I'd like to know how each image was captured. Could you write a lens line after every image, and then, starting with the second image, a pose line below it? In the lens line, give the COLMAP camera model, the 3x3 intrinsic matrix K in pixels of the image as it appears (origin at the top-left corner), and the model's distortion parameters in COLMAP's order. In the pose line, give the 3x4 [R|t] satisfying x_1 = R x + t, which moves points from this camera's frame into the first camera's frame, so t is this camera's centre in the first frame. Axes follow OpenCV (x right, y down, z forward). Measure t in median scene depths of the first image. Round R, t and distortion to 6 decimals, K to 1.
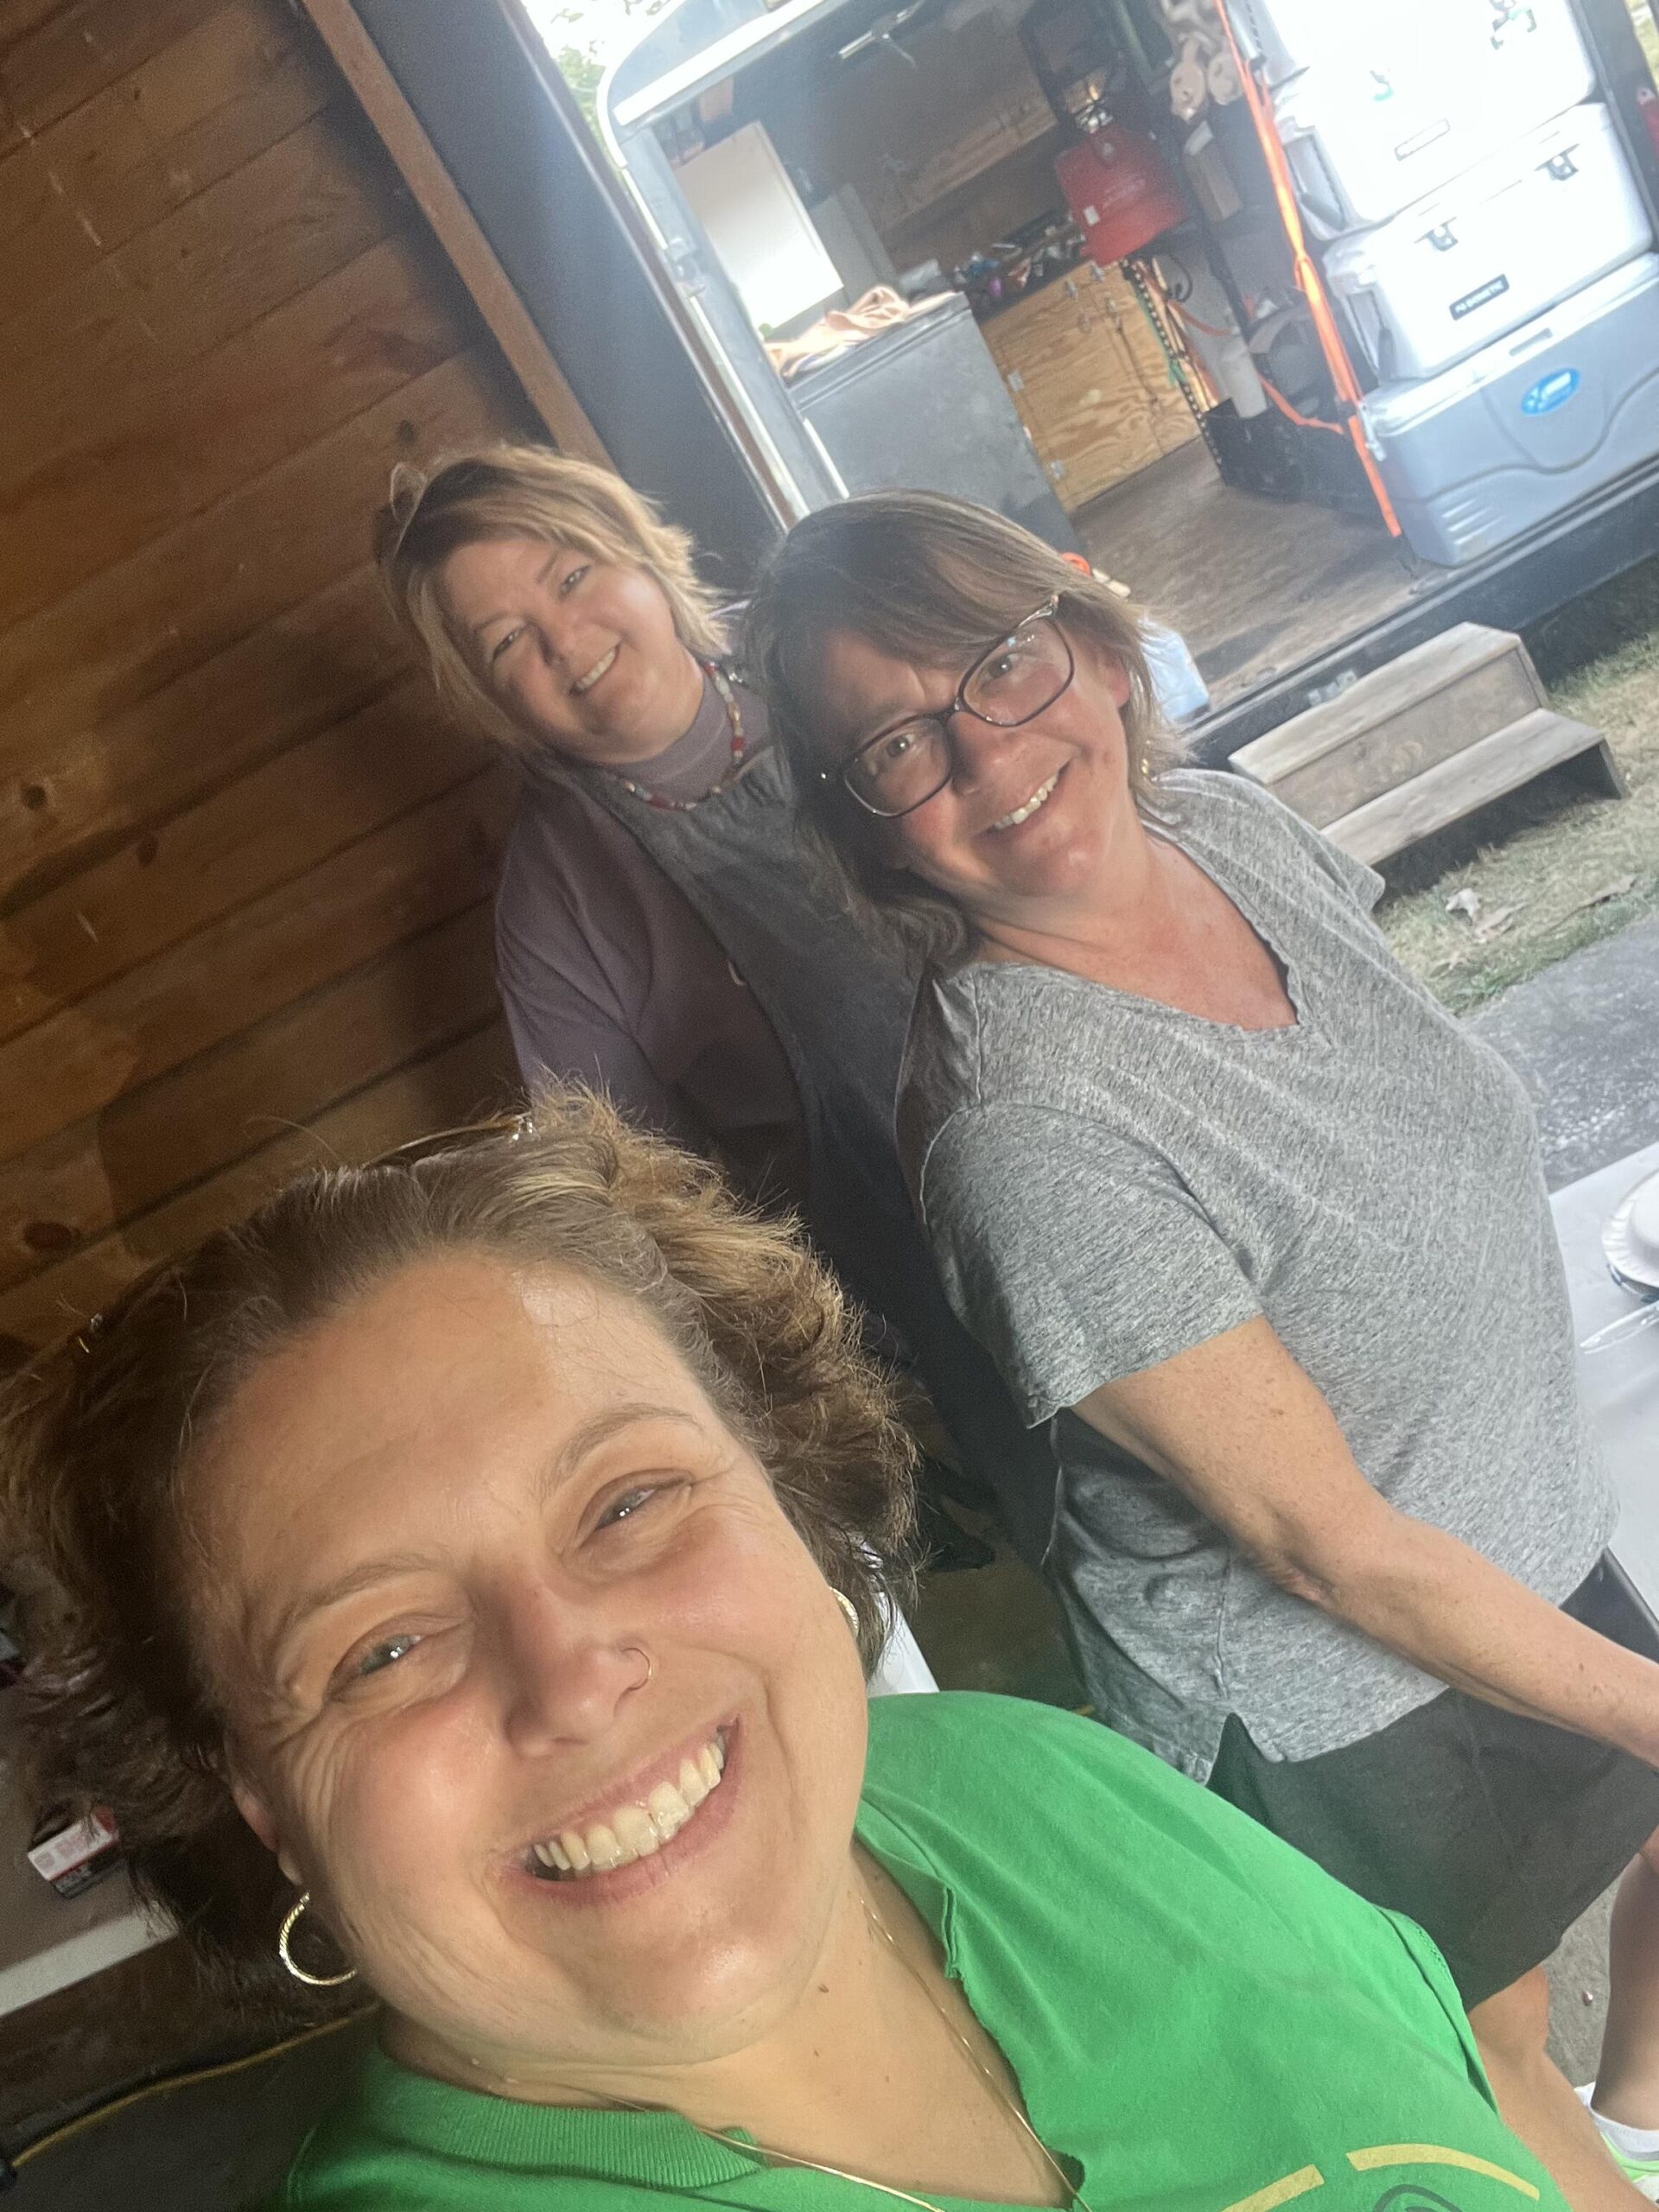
lens RADIAL K [[1968.0, 0, 815.1], [0, 1968.0, 1101.9], [0, 0, 1]] dist [0.087553, -0.111390]
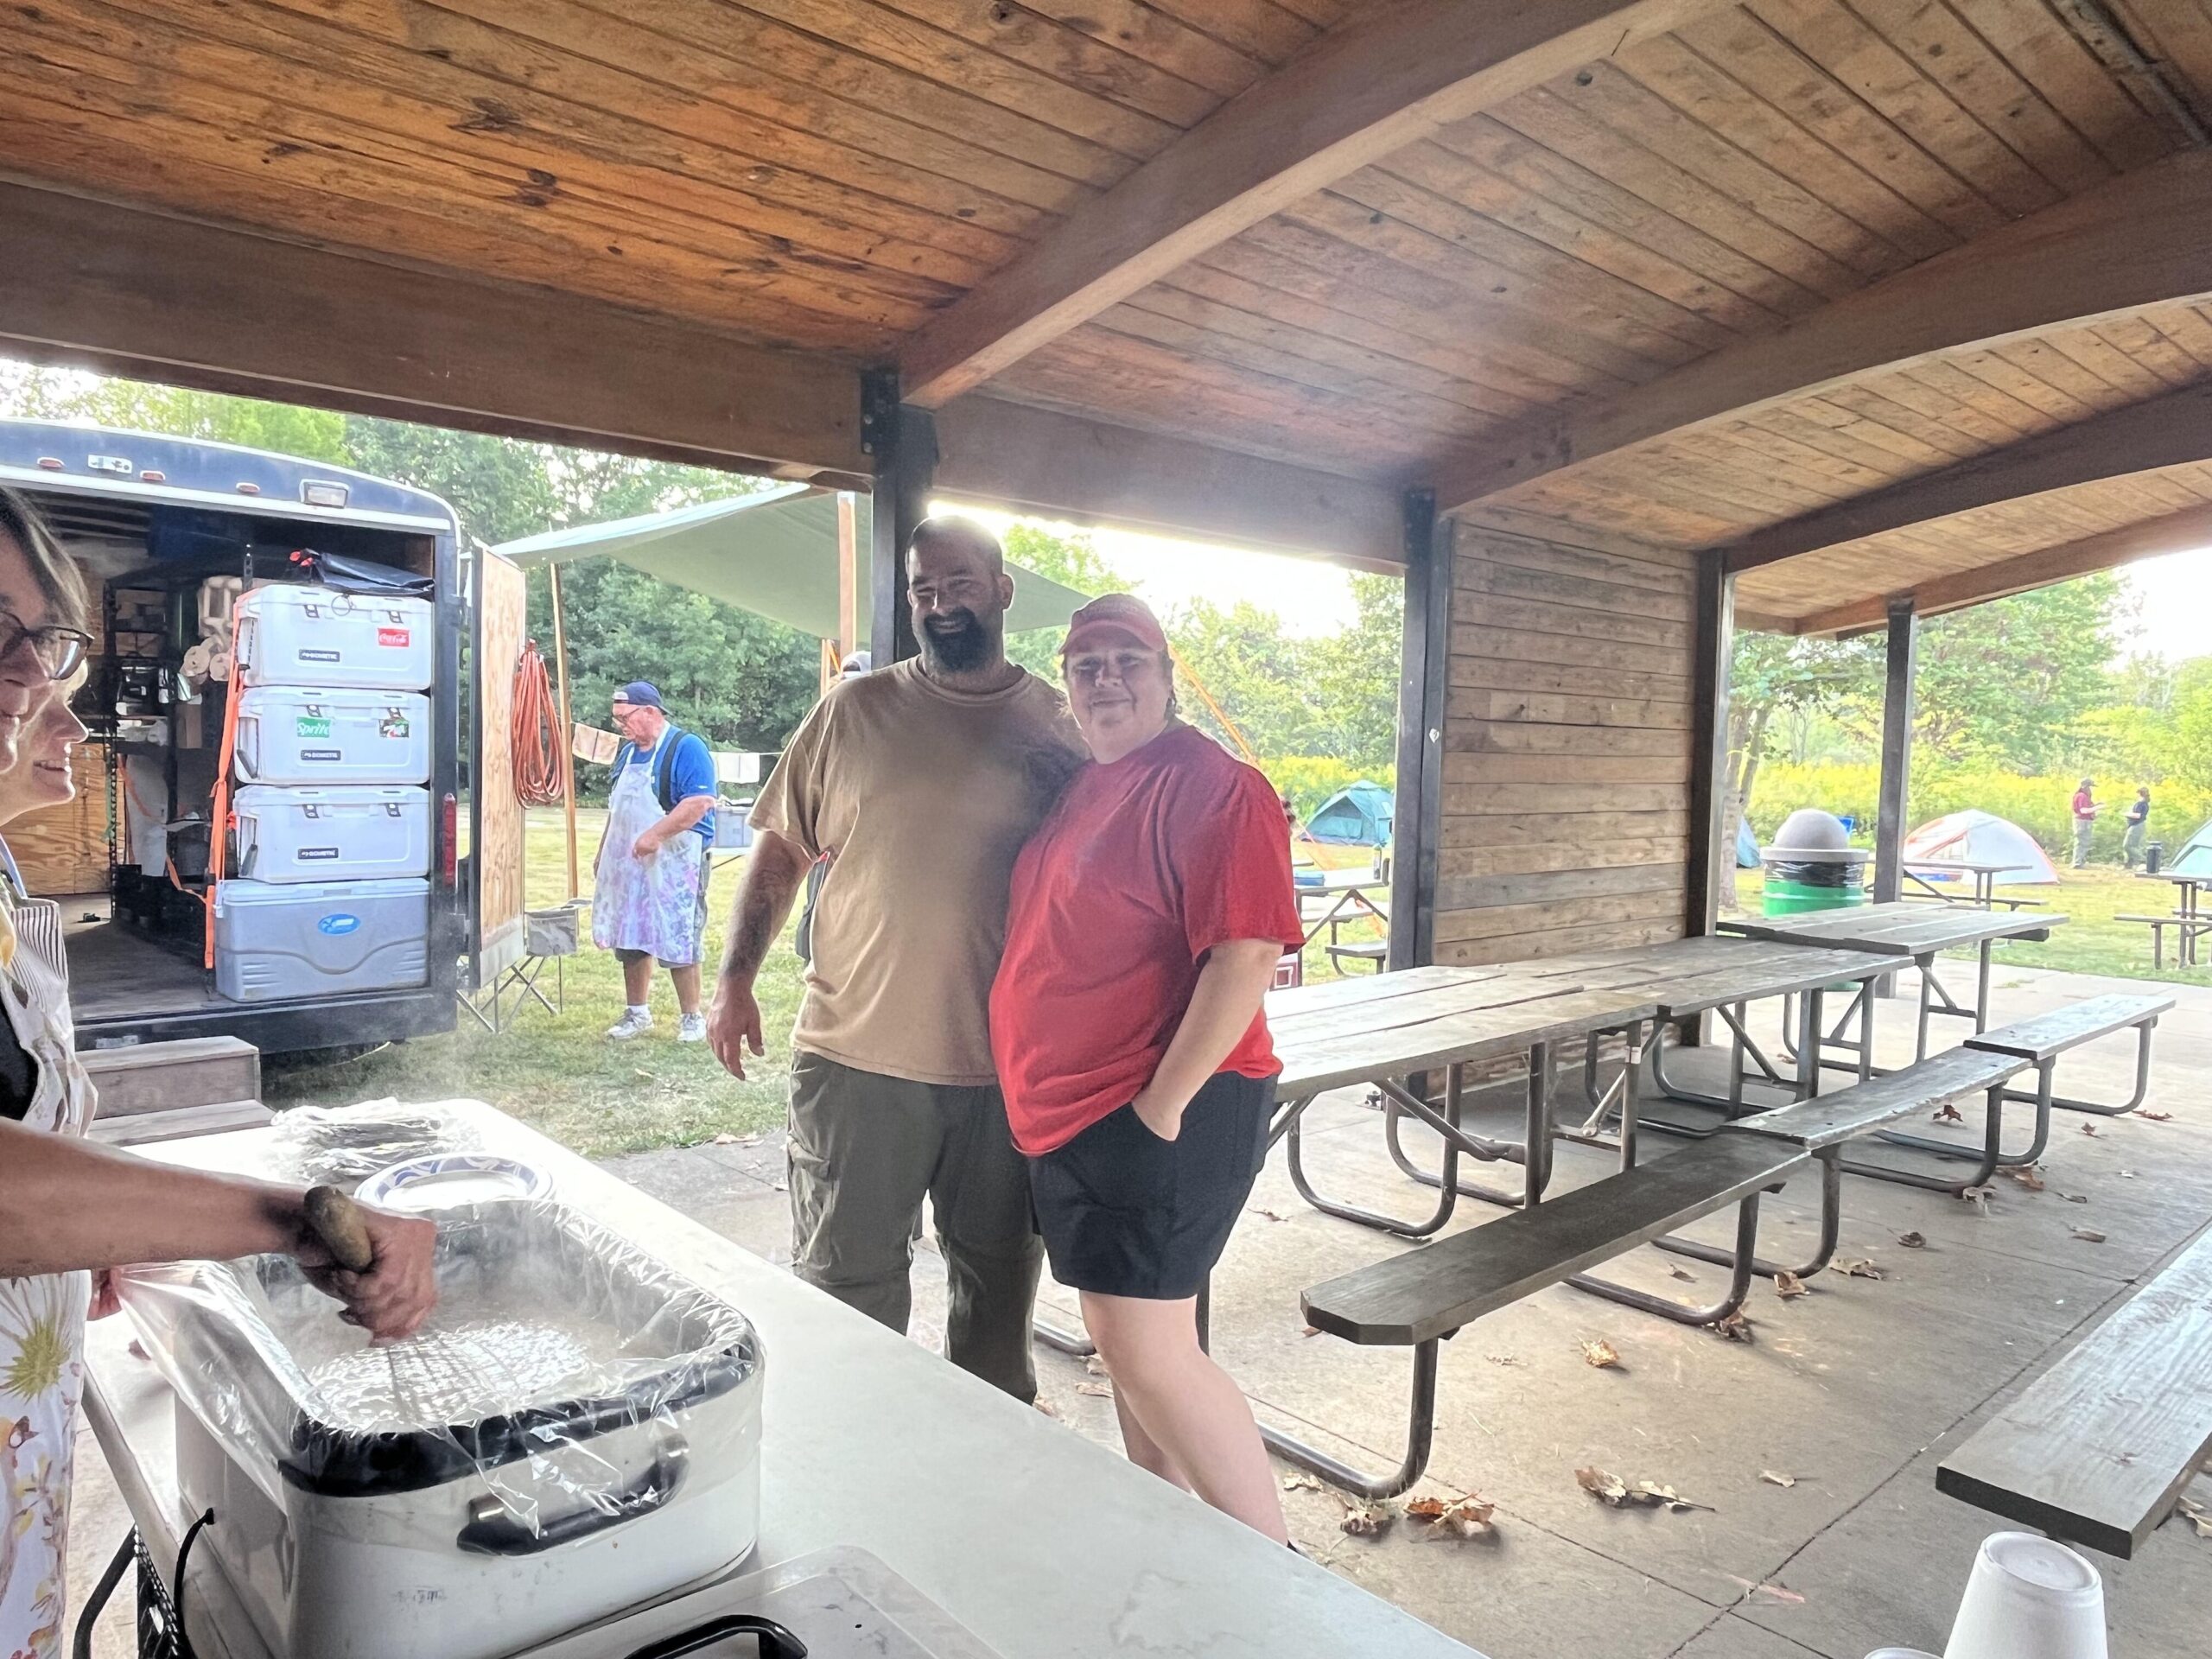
lens RADIAL K [[1491.7, 0, 1097.7], [0, 1491.7, 838.7], [0, 0, 1]] dist [-0.001432, -0.003967]
pose [[0.645633, 0.469130, 0.602558, 0.003875], [-0.122222, 0.842360, -0.524872, 0.145935], [-0.753804, 0.265229, 0.601193, -0.210758]]
